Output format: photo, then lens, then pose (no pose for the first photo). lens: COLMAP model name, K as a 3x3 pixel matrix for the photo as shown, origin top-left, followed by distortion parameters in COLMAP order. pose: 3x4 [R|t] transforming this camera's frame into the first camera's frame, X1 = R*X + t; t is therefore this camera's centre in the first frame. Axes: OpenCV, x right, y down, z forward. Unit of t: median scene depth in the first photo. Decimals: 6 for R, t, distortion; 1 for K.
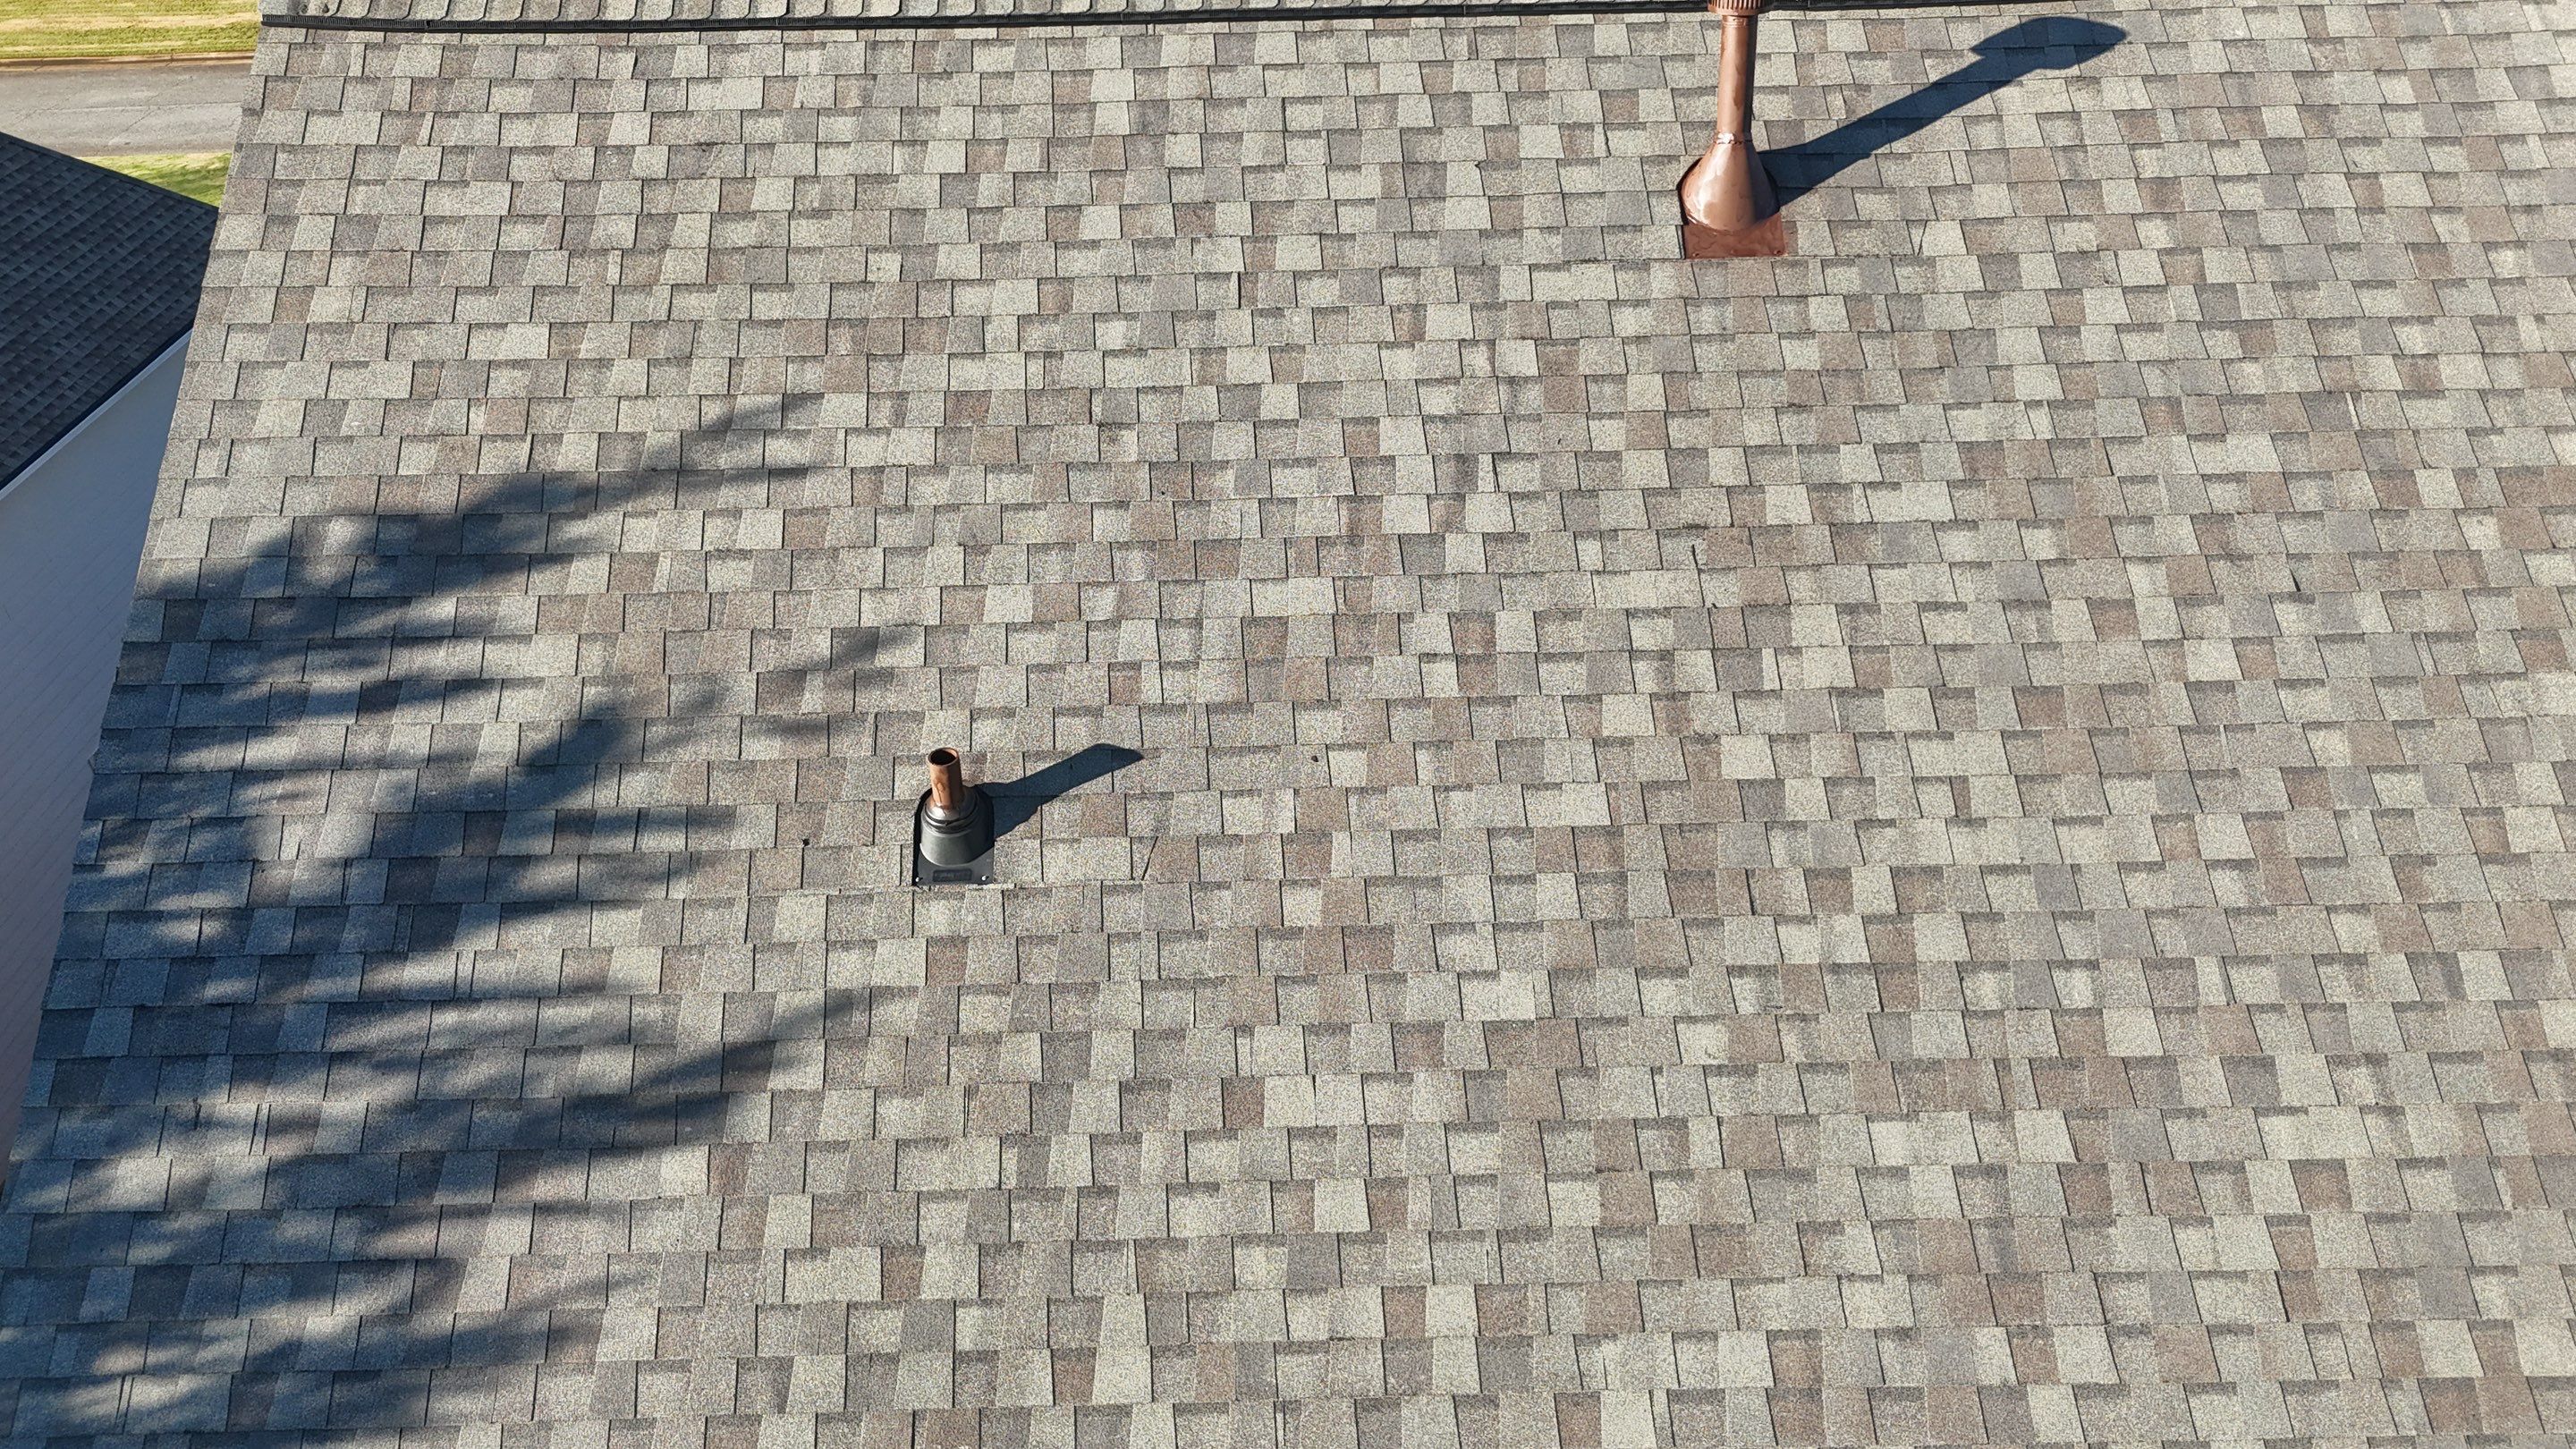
lens RADIAL K [[1950.8, 0, 1284.1], [0, 1950.8, 725.9], [0, 0, 1]] dist [0.047439, -0.022214]
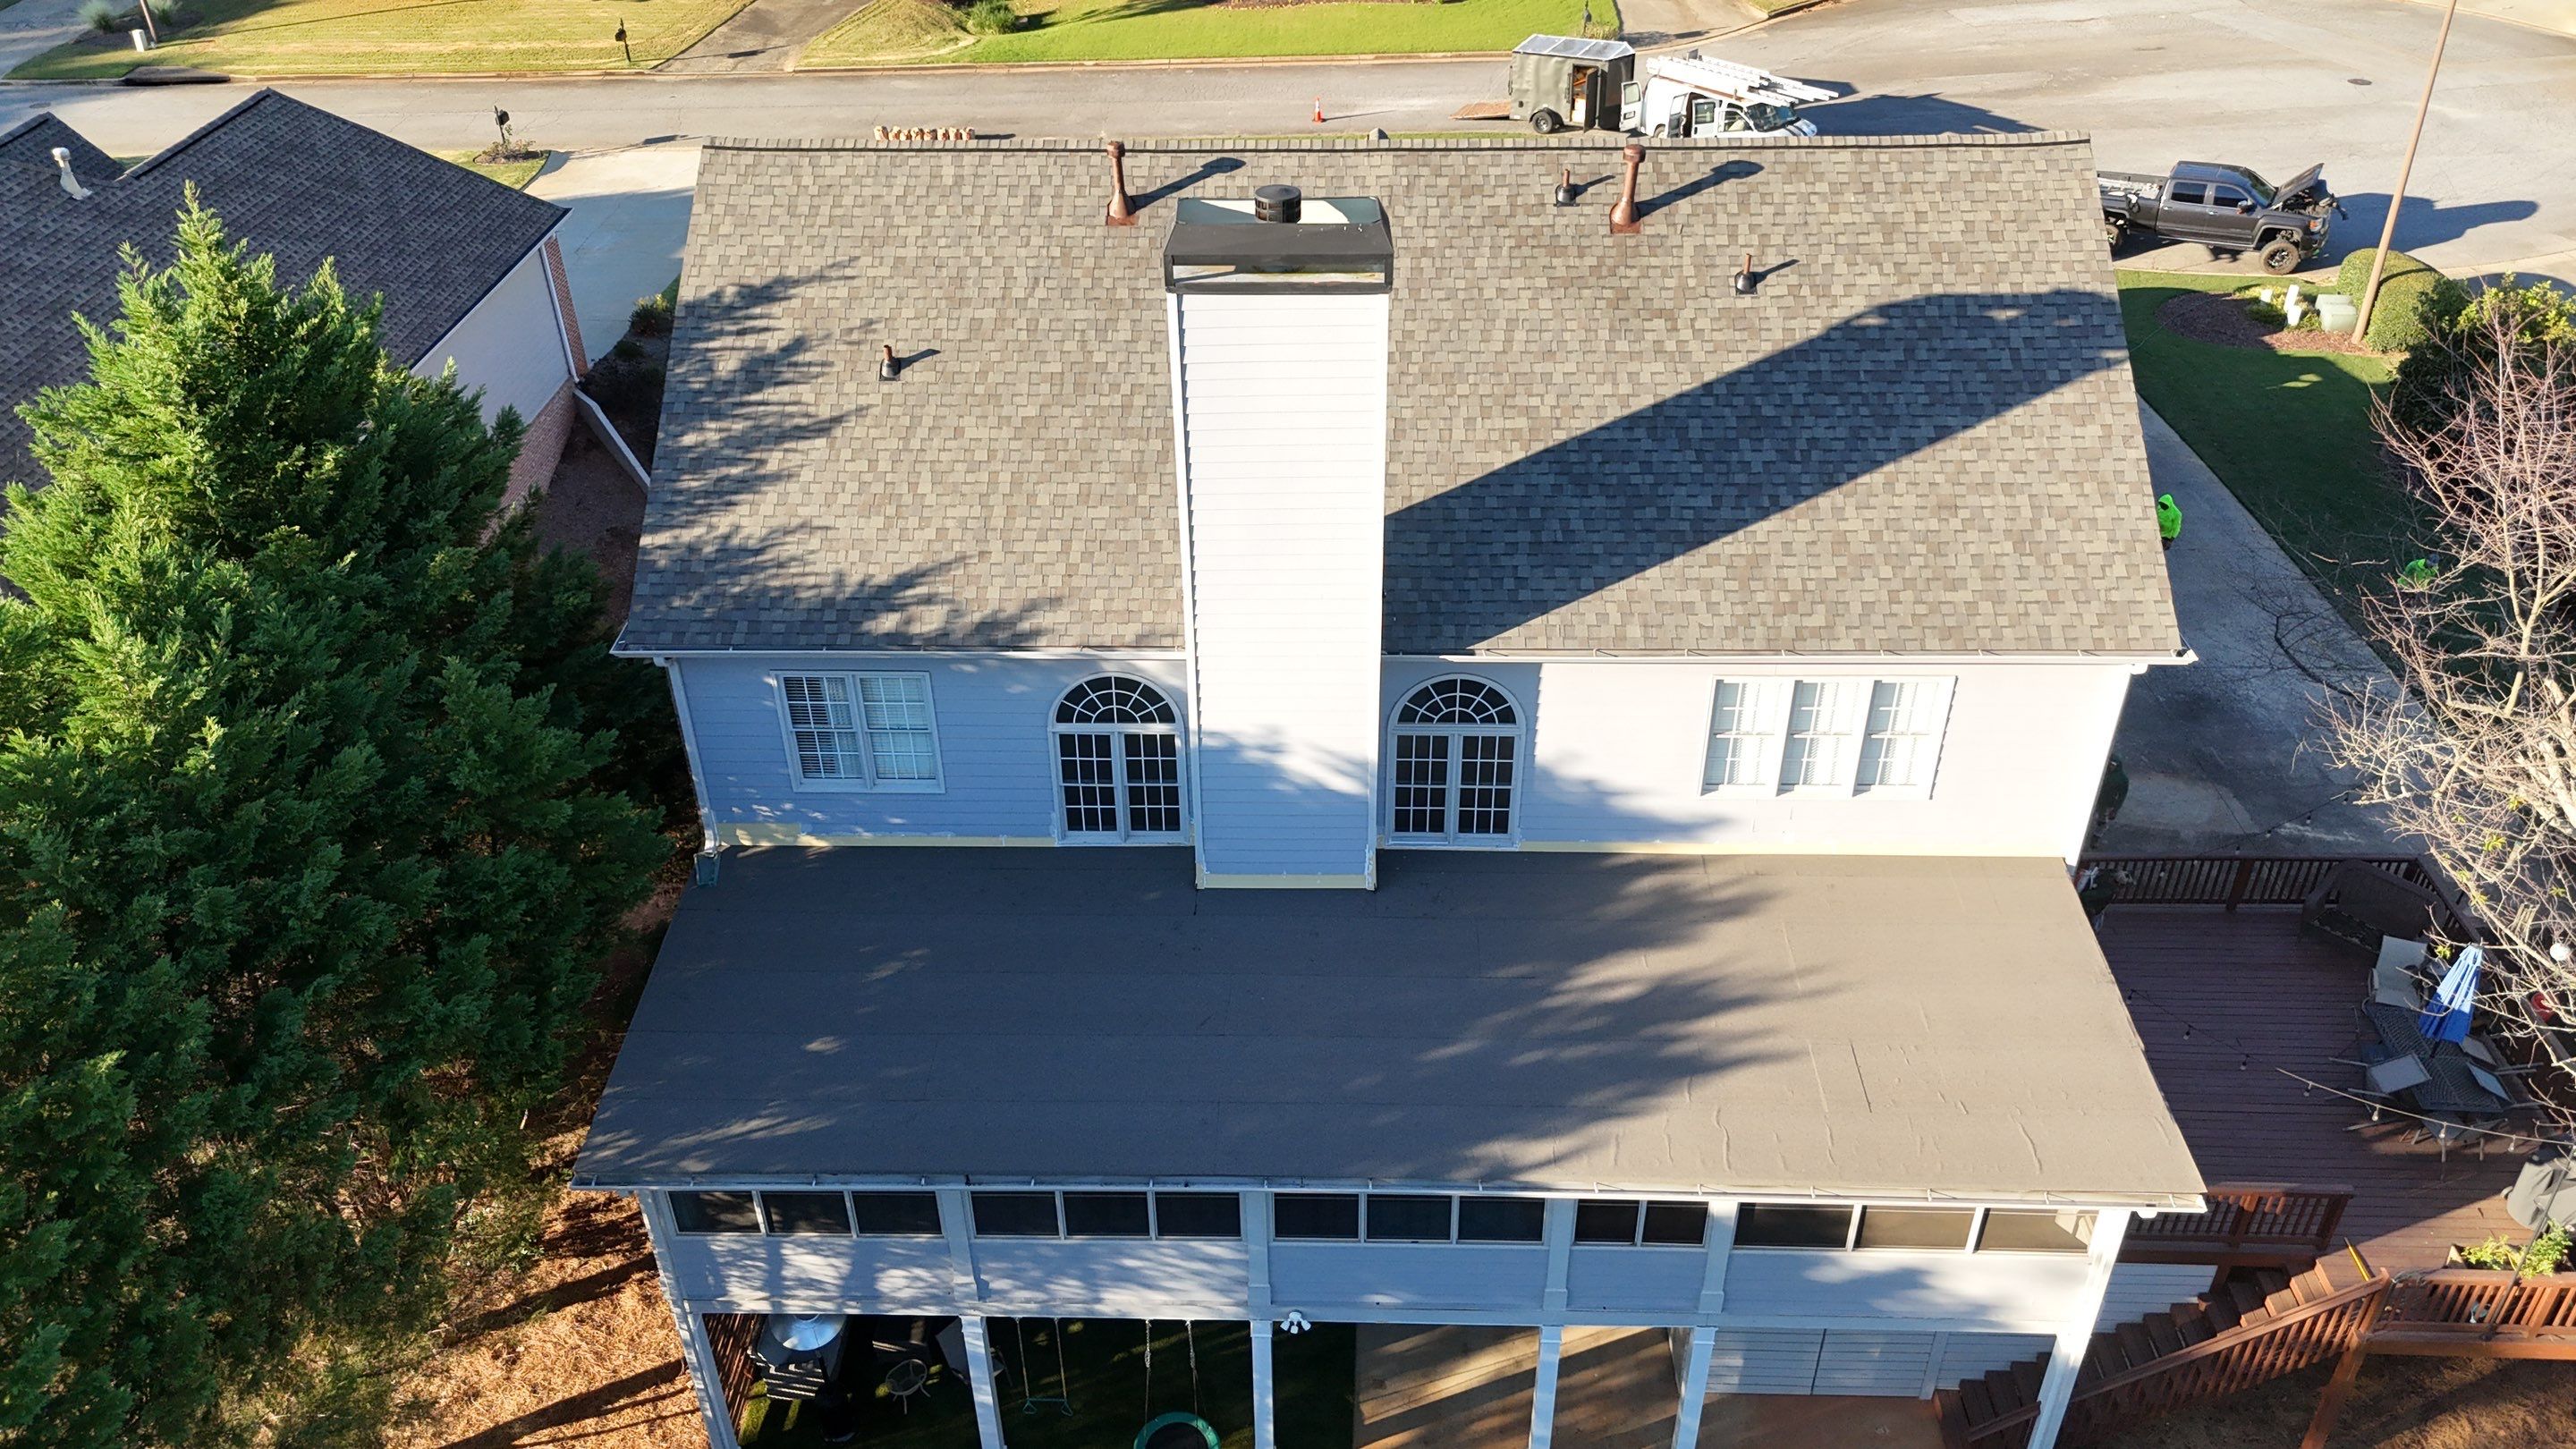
lens RADIAL K [[1950.8, 0, 1287.8], [0, 1950.8, 729.4], [0, 0, 1]] dist [0.047439, -0.022214]
pose [[0.999186, 0.029371, -0.027665, 0.714599], [-0.029238, 0.999559, 0.005228, 0.696426], [0.027806, -0.004415, 0.999604, -2.736959]]
